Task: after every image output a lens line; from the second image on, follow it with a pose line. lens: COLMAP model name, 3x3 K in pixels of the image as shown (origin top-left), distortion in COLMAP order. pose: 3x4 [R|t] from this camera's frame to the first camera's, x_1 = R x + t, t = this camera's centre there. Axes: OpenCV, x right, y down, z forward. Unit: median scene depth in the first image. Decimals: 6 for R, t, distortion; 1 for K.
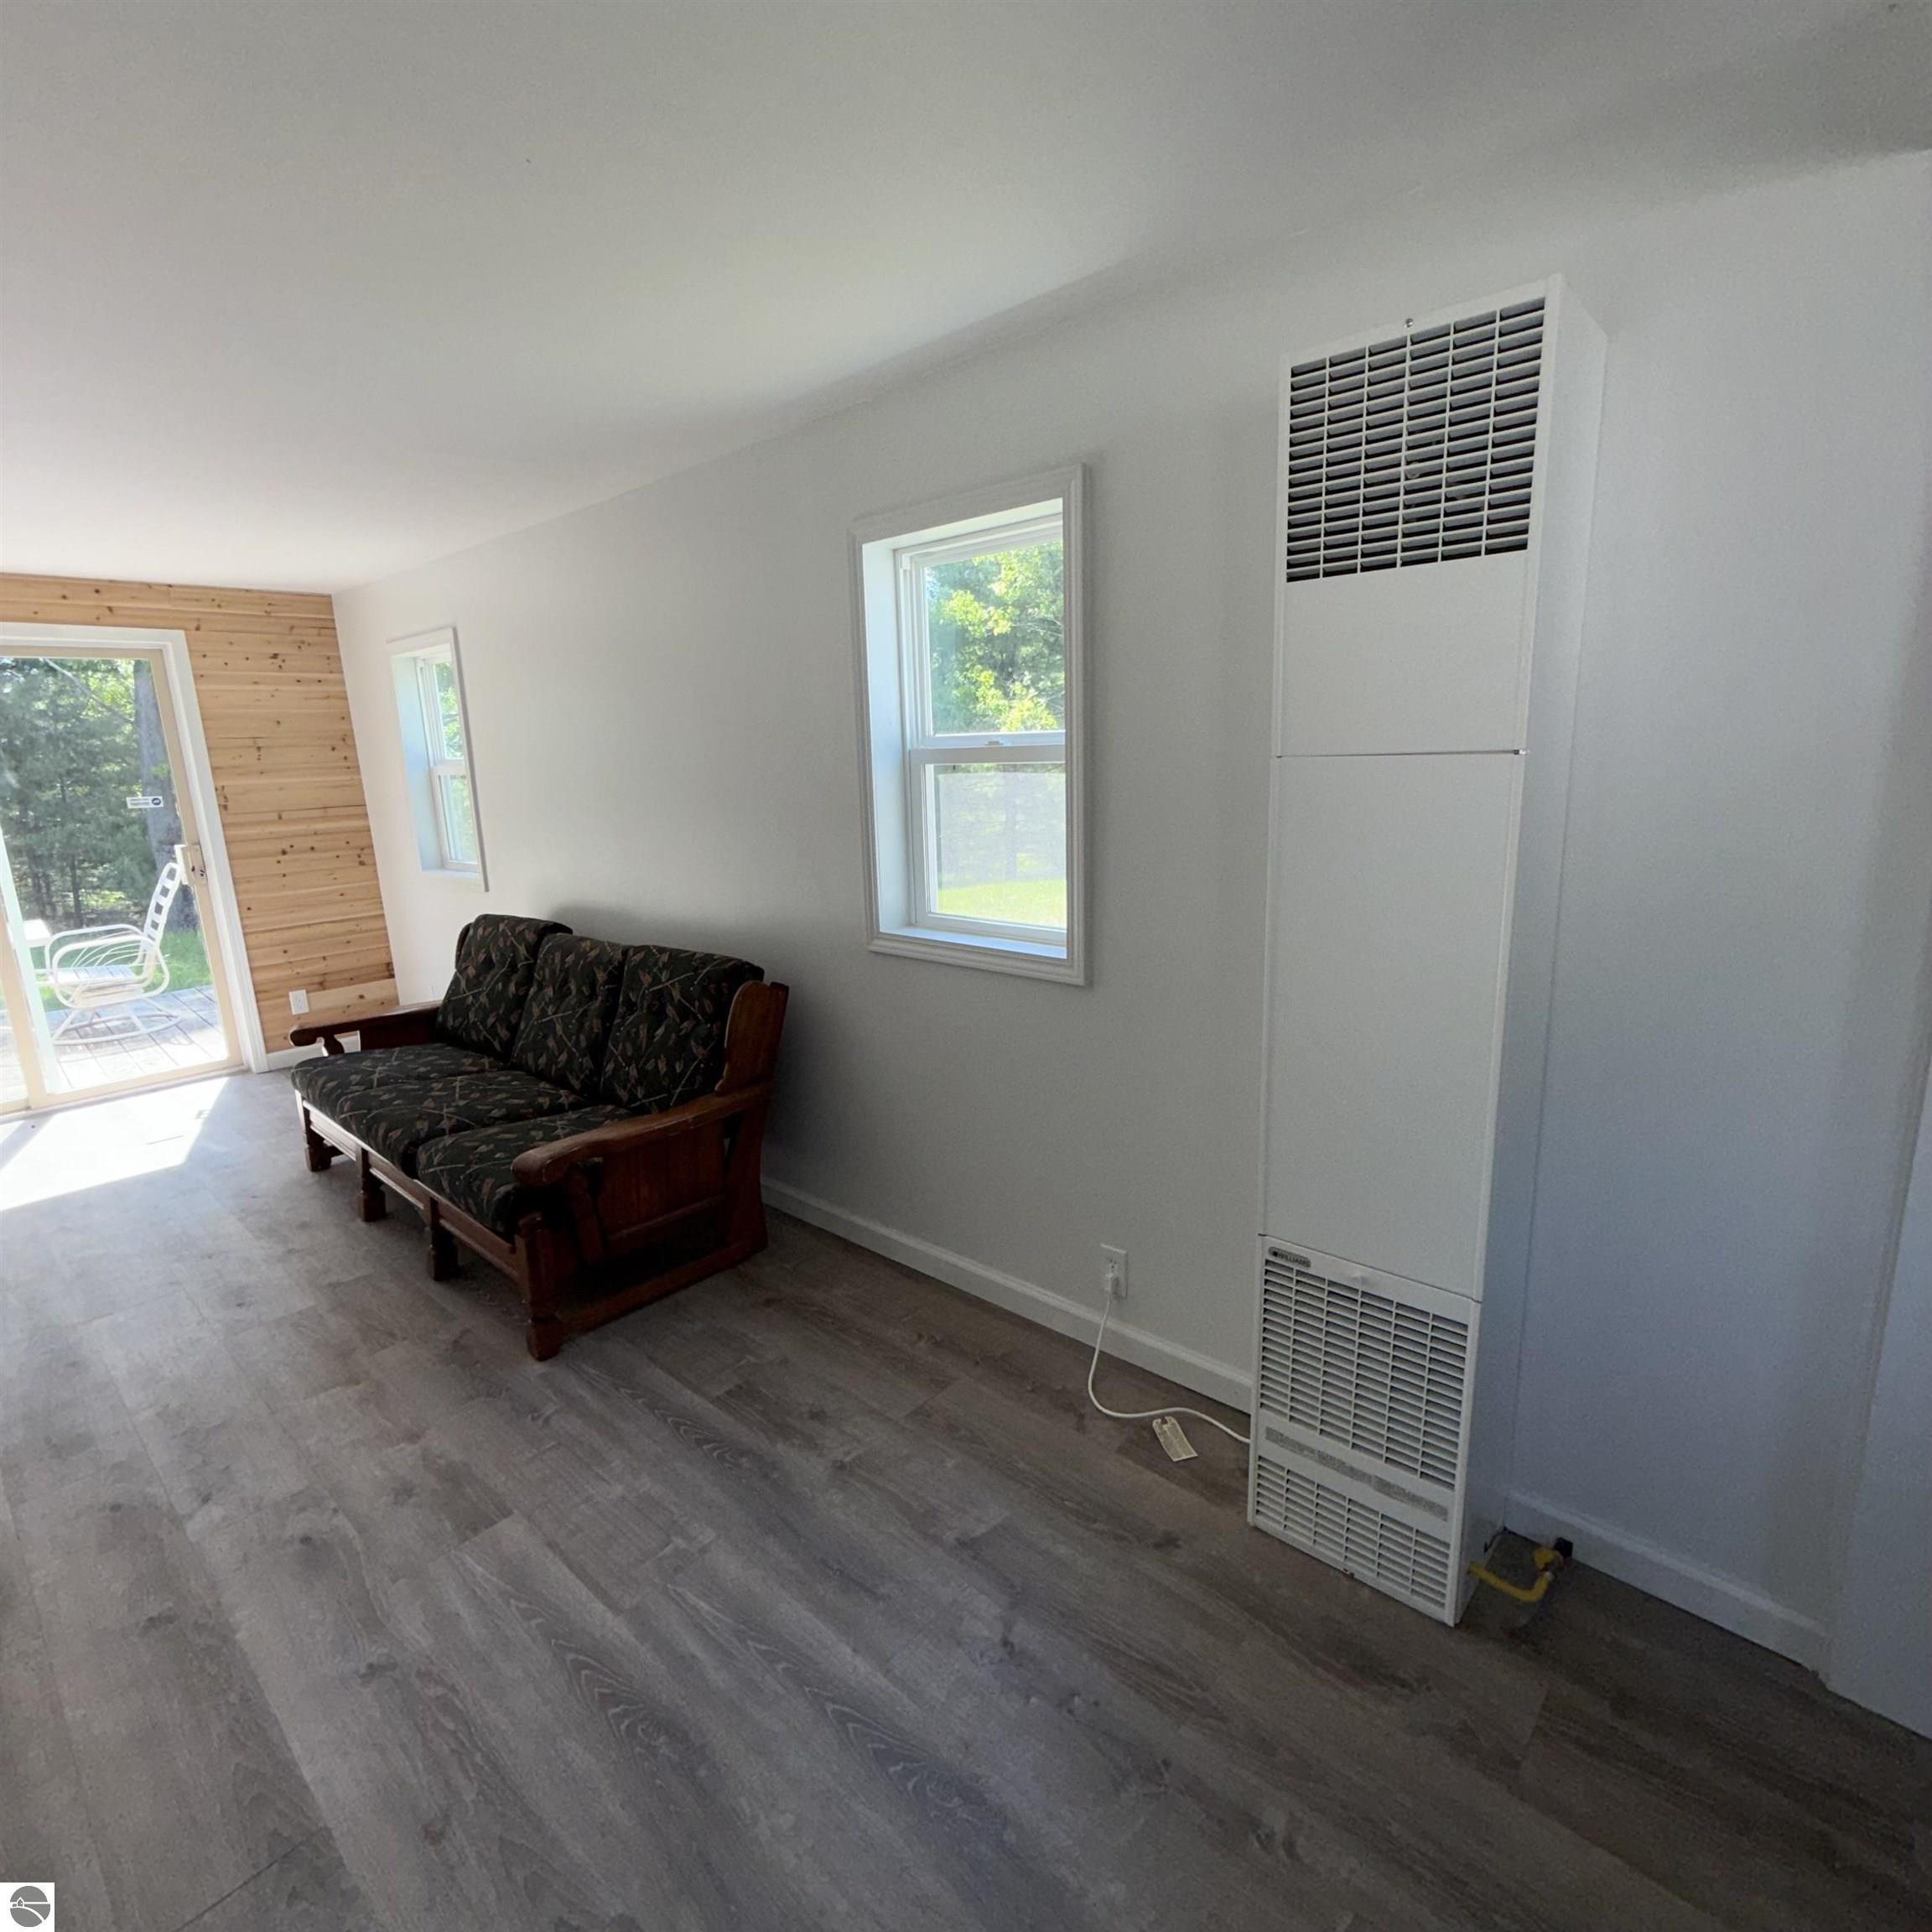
lens RADIAL K [[1029.1, 0, 969.9], [0, 1029.1, 959.7], [0, 0, 1]] dist [-0.001022, 0.001096]
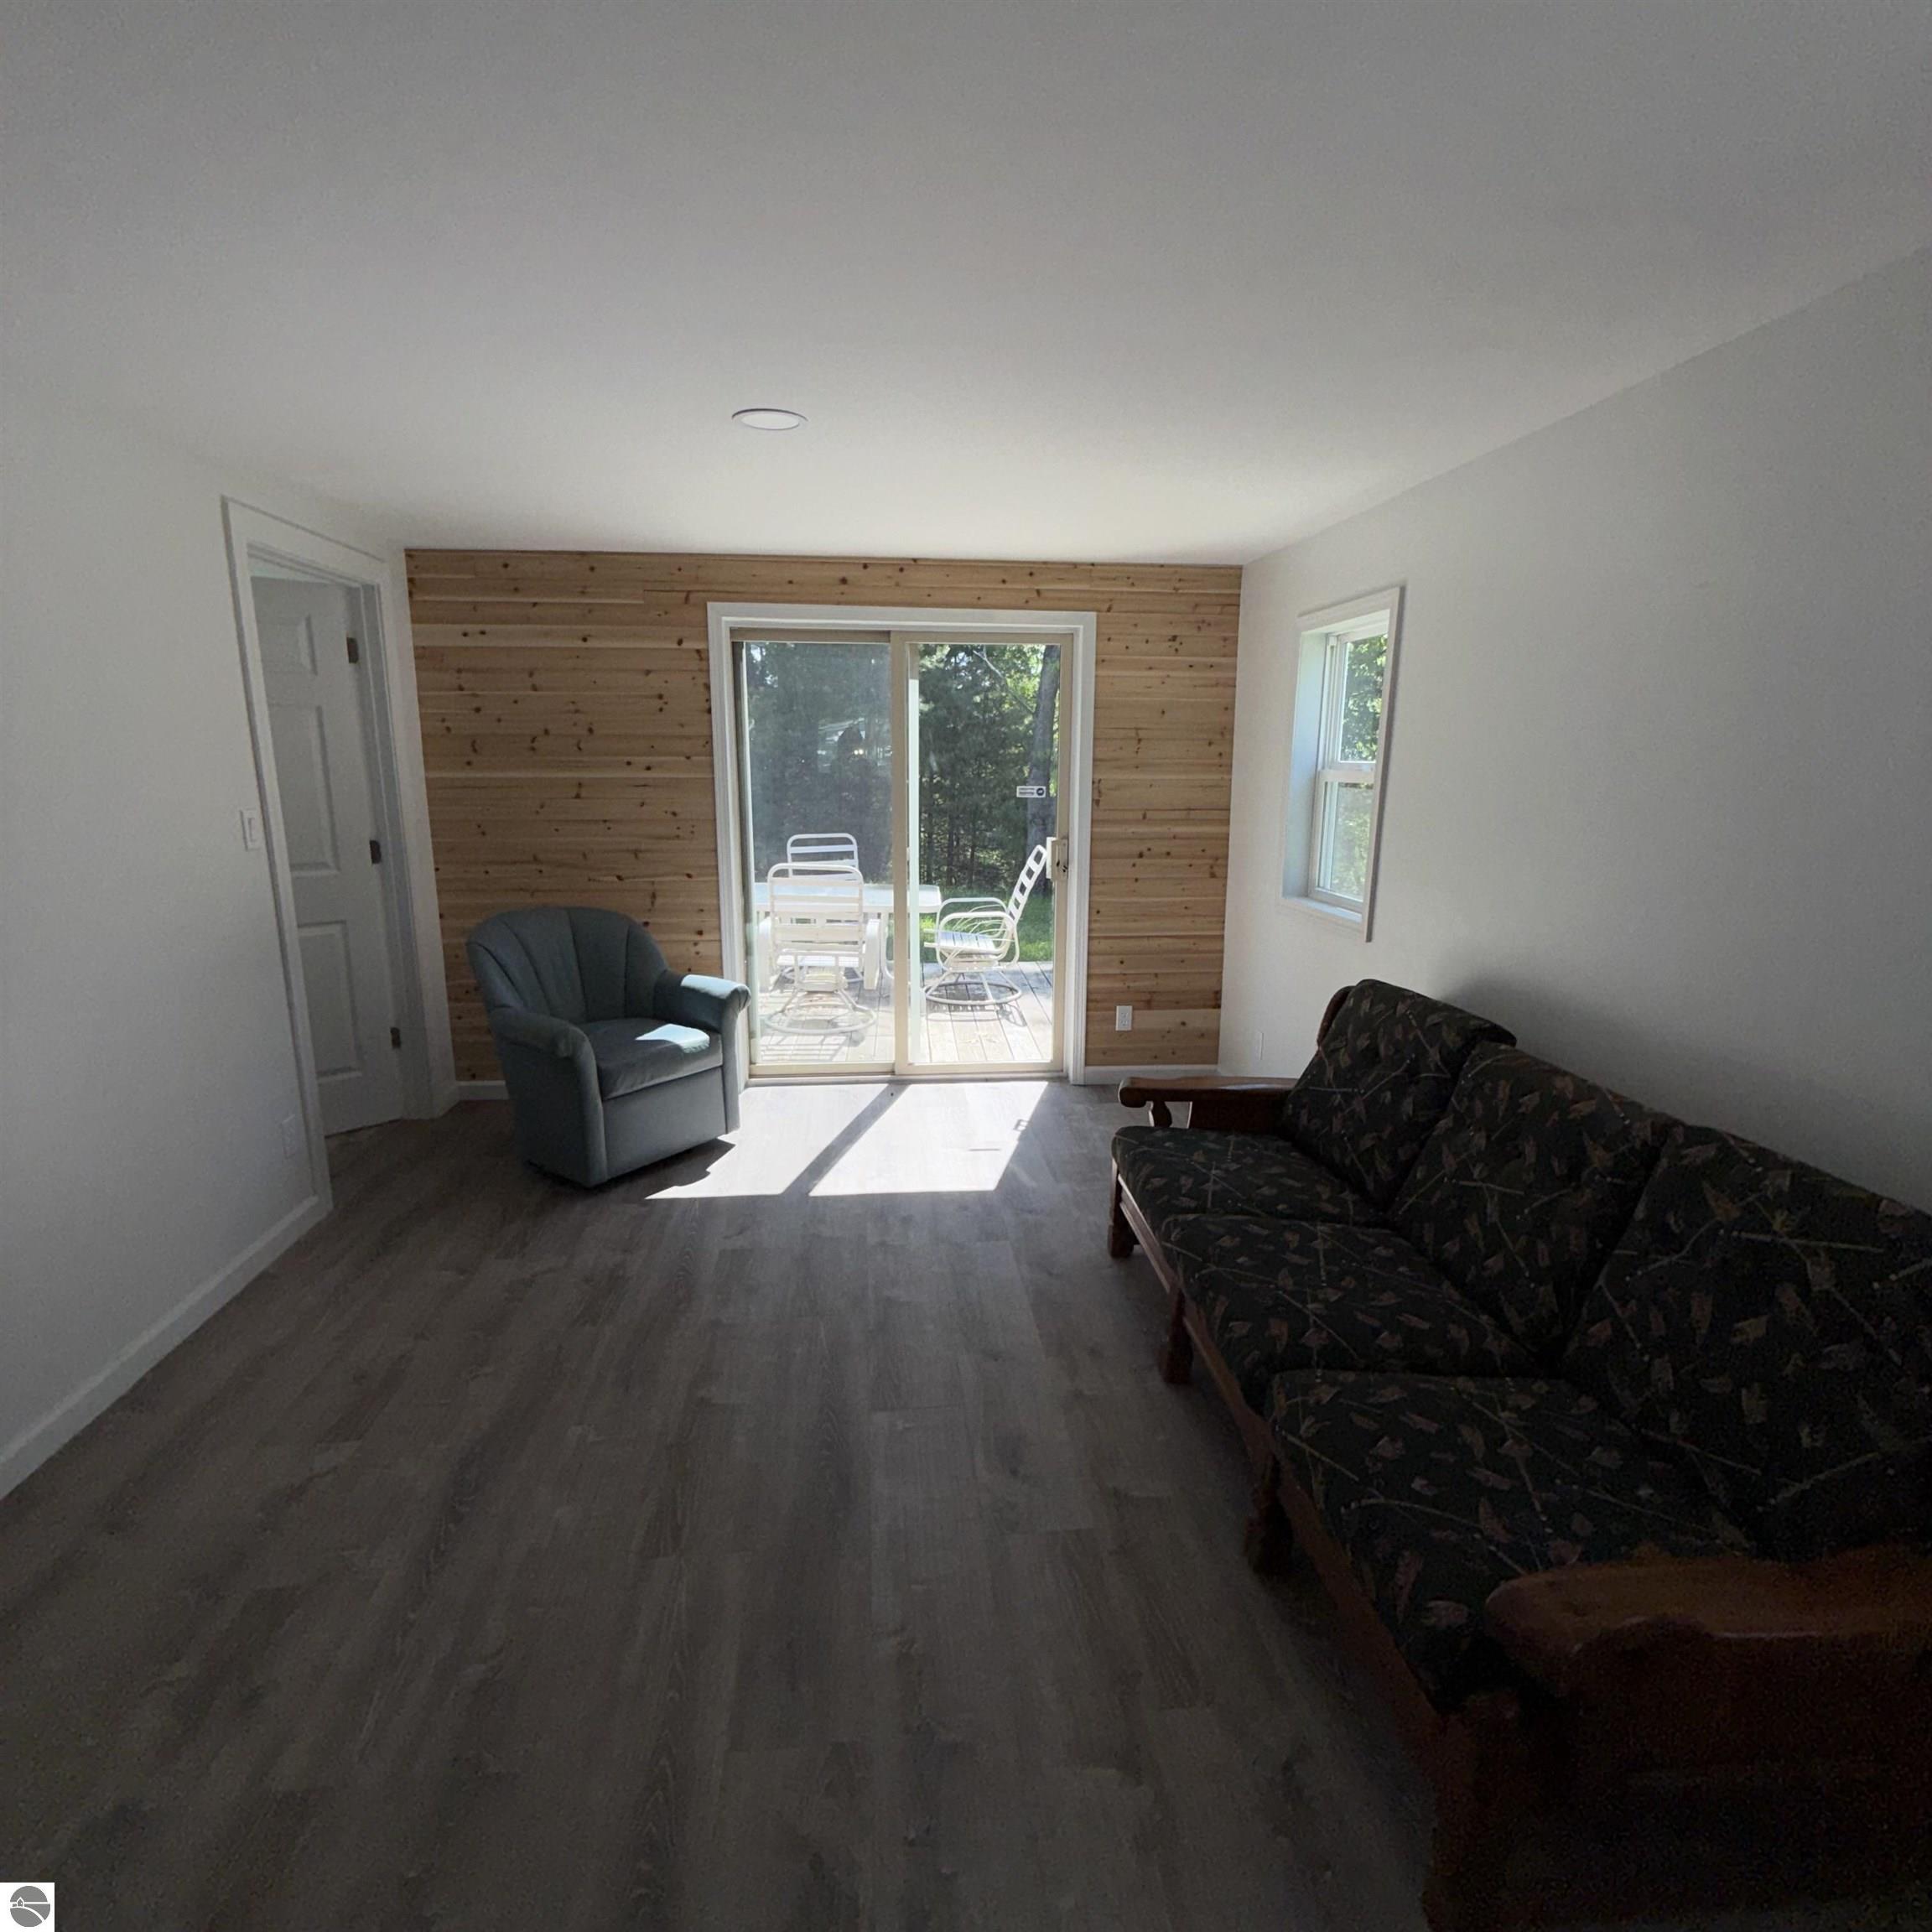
lens RADIAL K [[1029.1, 0, 960.7], [0, 1029.1, 962.8], [0, 0, 1]] dist [-0.001022, 0.001096]
pose [[0.739570, 0.174614, -0.650036, -0.278897], [-0.172829, 0.982648, 0.067327, -0.070478], [0.650512, 0.062552, 0.756915, 0.337940]]
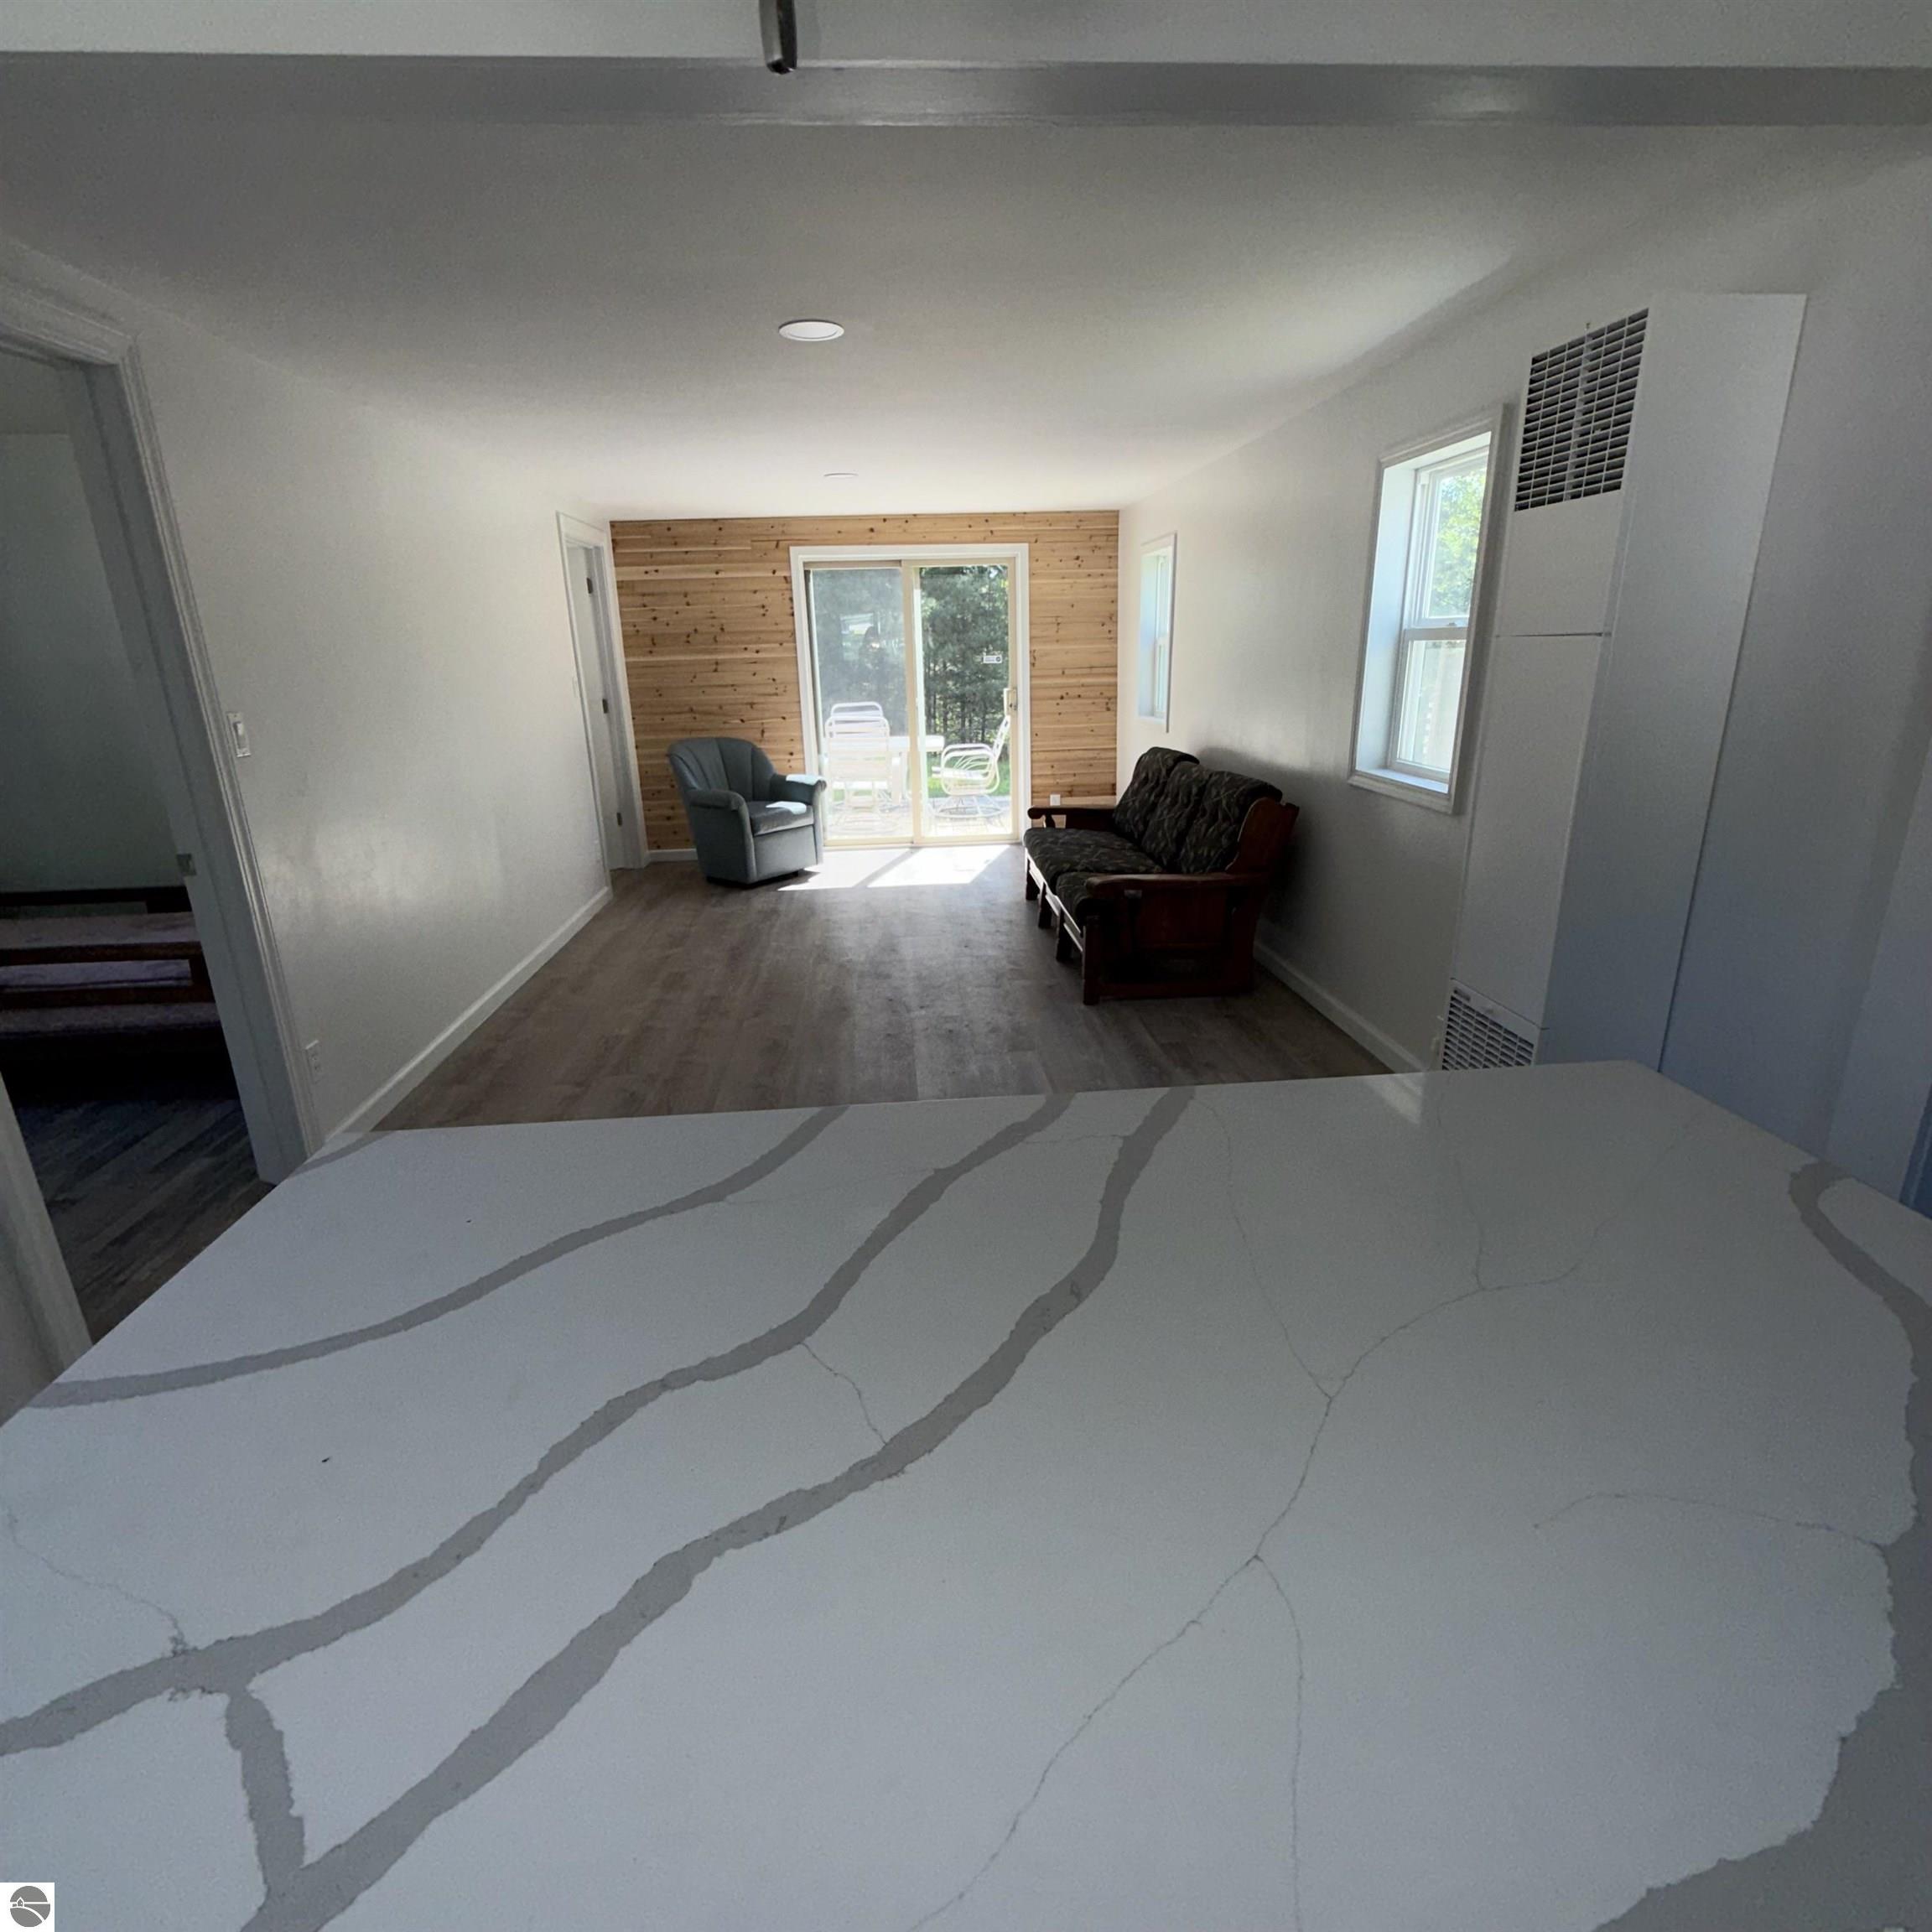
lens RADIAL K [[1029.1, 0, 960.5], [0, 1029.1, 960.3], [0, 0, 1]] dist [-0.001022, 0.001096]
pose [[0.729288, 0.218014, -0.648543, 0.398666], [-0.143564, 0.975535, 0.166497, 0.057274], [0.668975, -0.028317, 0.742745, -0.295623]]
